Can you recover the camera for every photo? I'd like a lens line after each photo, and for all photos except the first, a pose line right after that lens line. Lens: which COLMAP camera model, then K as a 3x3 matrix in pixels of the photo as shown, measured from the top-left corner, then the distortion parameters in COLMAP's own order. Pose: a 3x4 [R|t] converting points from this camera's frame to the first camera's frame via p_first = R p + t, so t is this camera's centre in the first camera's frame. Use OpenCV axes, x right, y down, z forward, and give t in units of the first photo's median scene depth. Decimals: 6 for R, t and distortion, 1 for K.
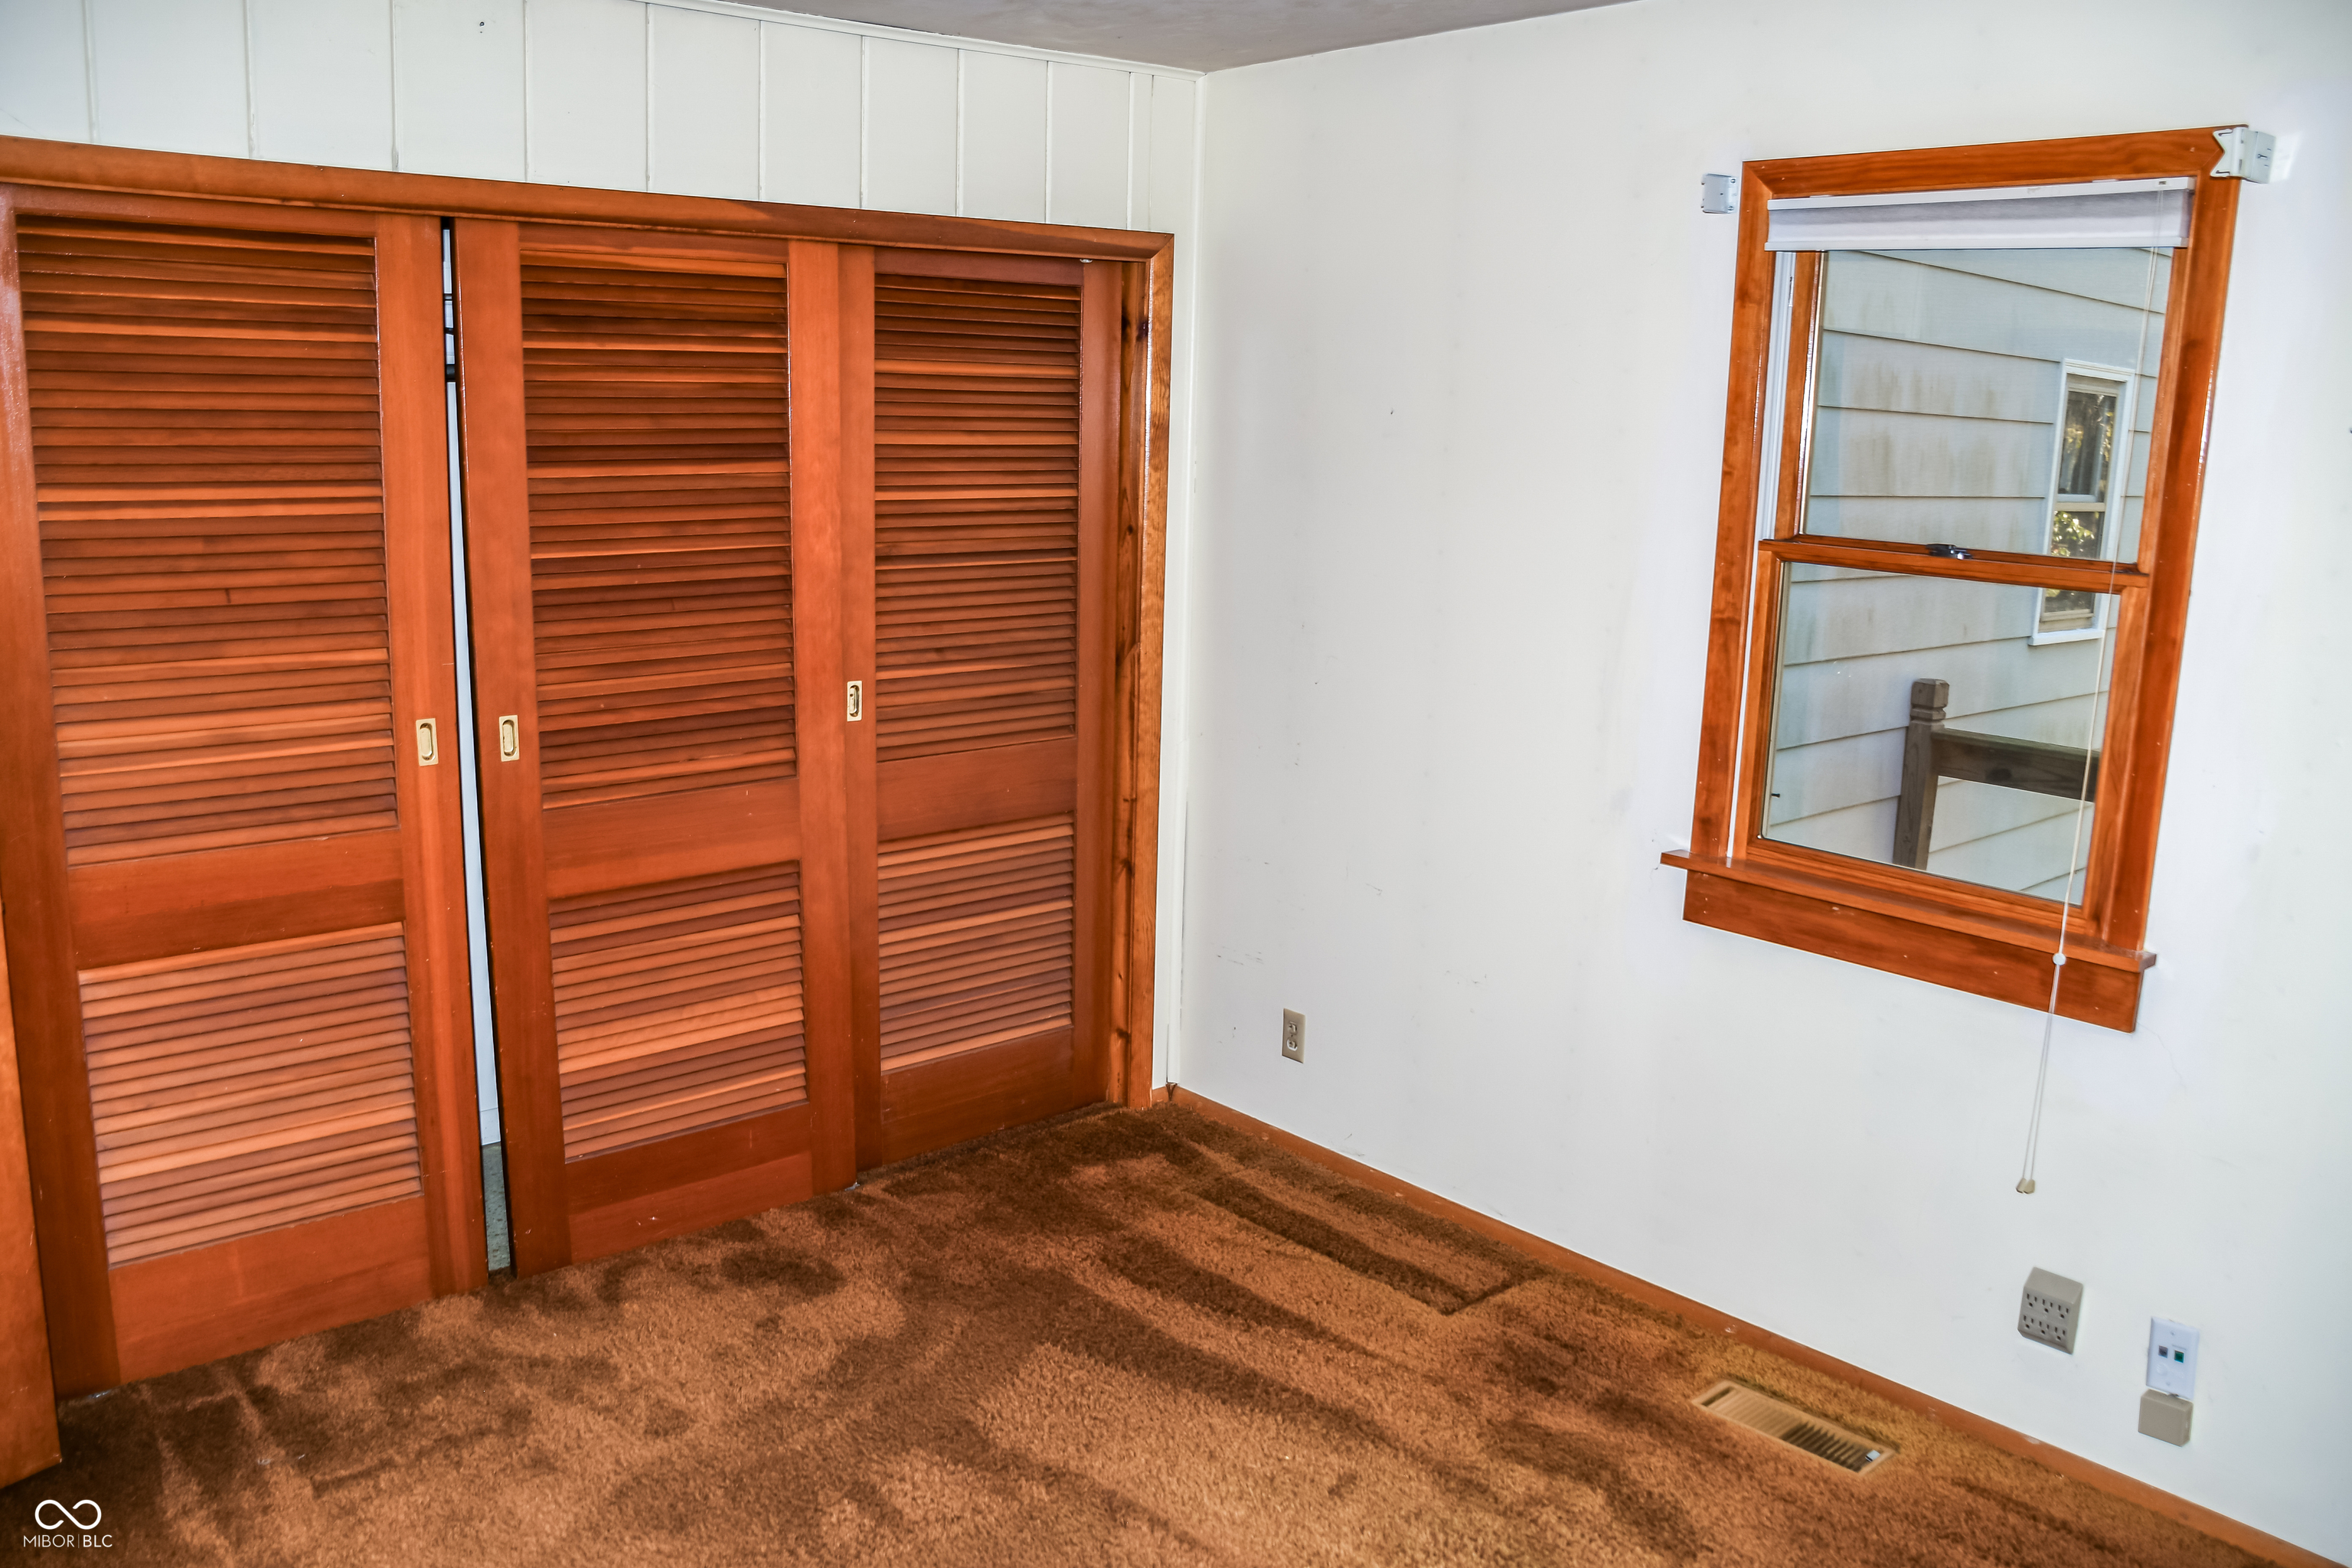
lens RADIAL K [[1845.3, 0, 1172.8], [0, 1845.3, 781.9], [0, 0, 1]] dist [-0.141591, 0.091284]
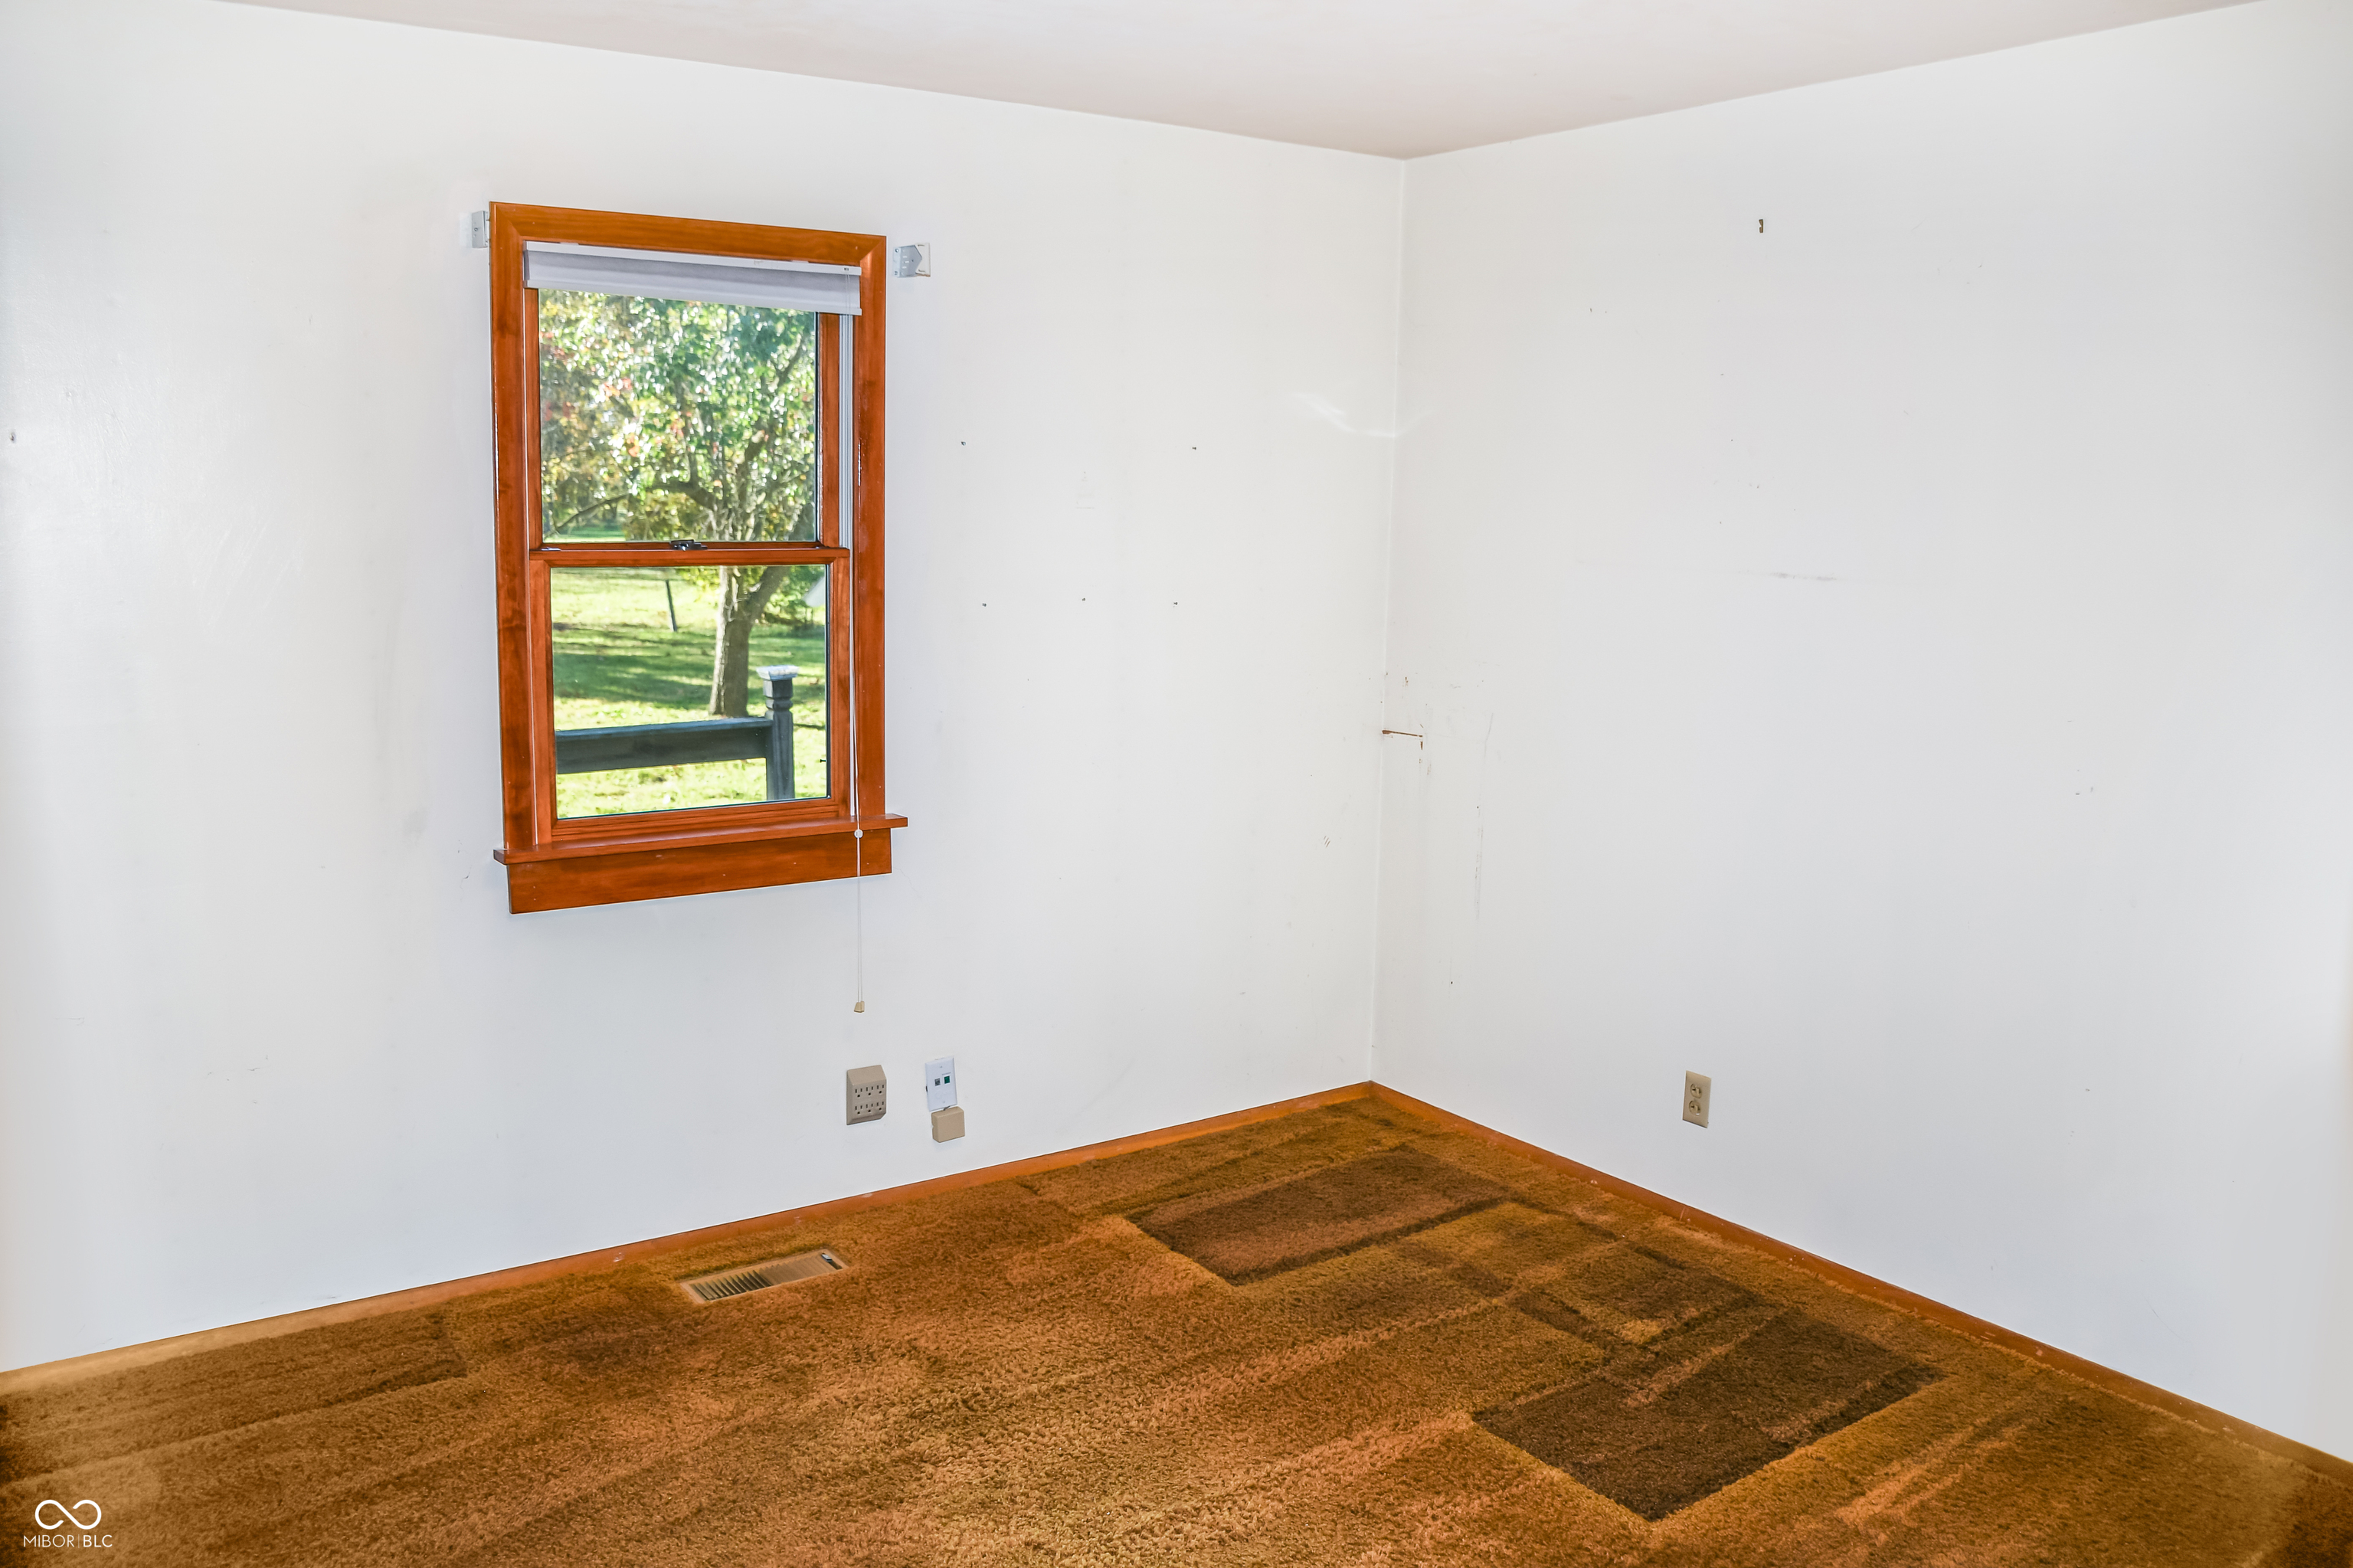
lens RADIAL K [[1846.1, 0, 1181.5], [0, 1846.1, 775.9], [0, 0, 1]] dist [-0.141591, 0.091284]
pose [[0.109904, -0.179403, 0.977617, -0.793254], [0.175779, 0.971581, 0.158534, -0.115871], [-0.978276, 0.154421, 0.138315, 0.533577]]
